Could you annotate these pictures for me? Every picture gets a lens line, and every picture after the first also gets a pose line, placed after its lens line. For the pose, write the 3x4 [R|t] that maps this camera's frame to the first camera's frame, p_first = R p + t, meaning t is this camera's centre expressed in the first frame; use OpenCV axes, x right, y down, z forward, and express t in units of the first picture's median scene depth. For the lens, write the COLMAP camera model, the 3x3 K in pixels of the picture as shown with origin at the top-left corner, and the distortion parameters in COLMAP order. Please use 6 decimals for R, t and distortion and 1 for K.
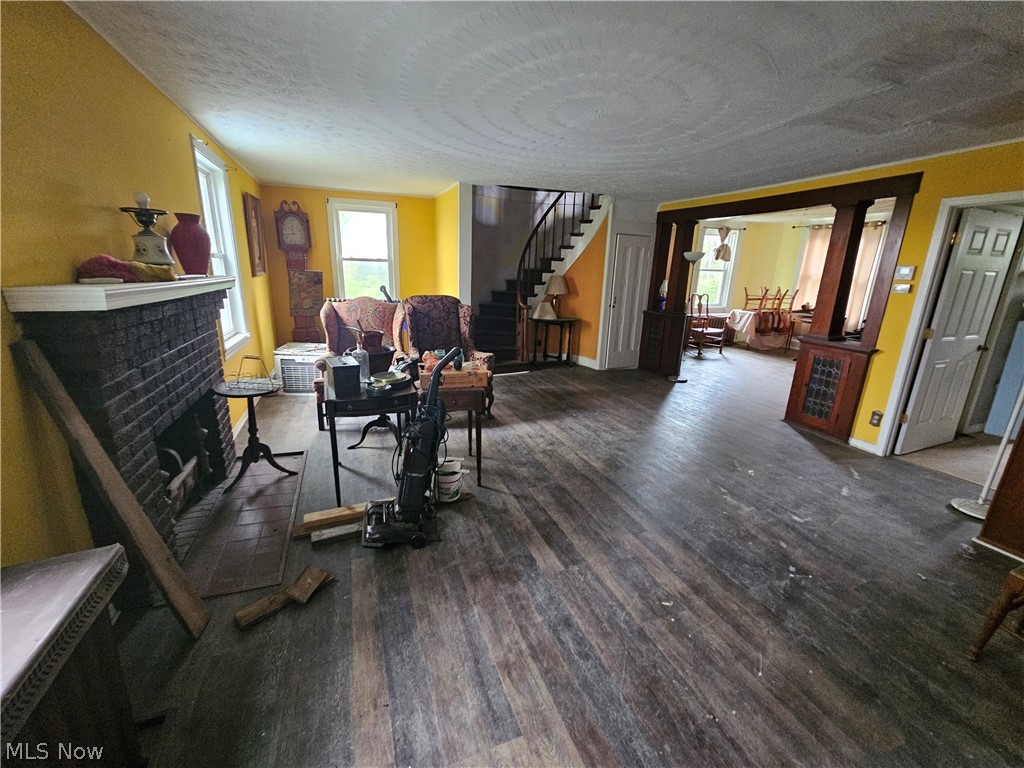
lens RADIAL K [[417.1, 0, 513.7], [0, 417.1, 388.3], [0, 0, 1]] dist [0.004069, 0.000259]
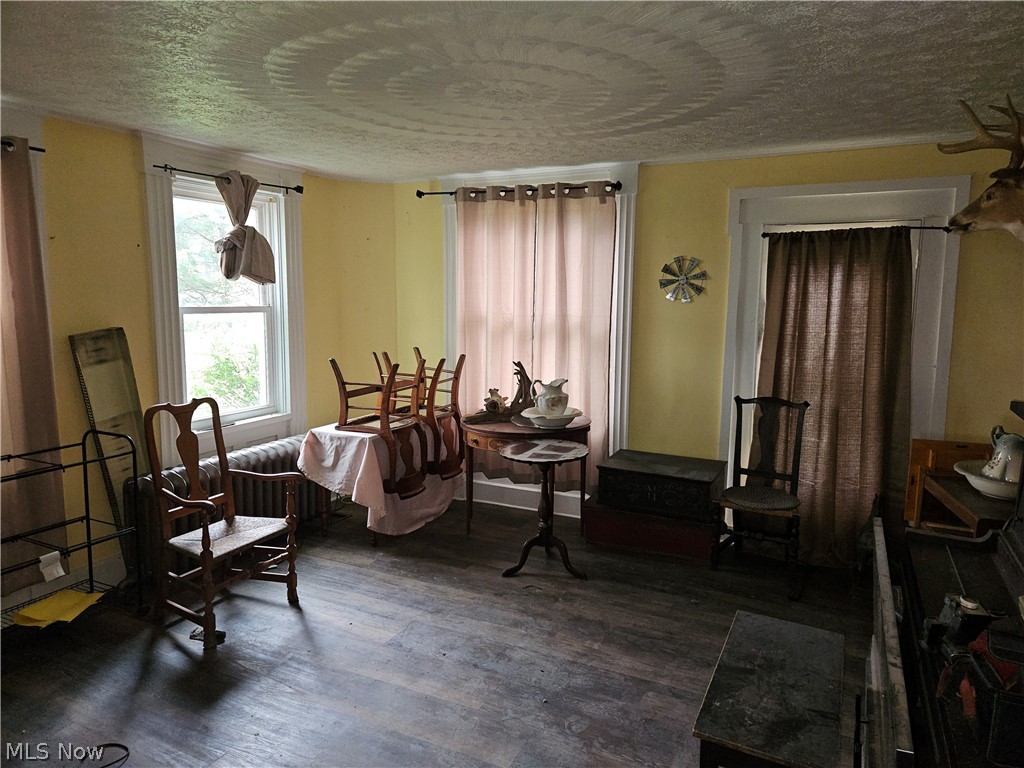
lens RADIAL K [[684.9, 0, 515.0], [0, 684.9, 383.4], [0, 0, 1]] dist [0.058186, 0.000644]
pose [[0.741343, -0.109409, 0.662148, 0.301198], [0.199216, 0.978028, -0.061440, -0.161425], [-0.640877, 0.177459, 0.746850, 0.508774]]
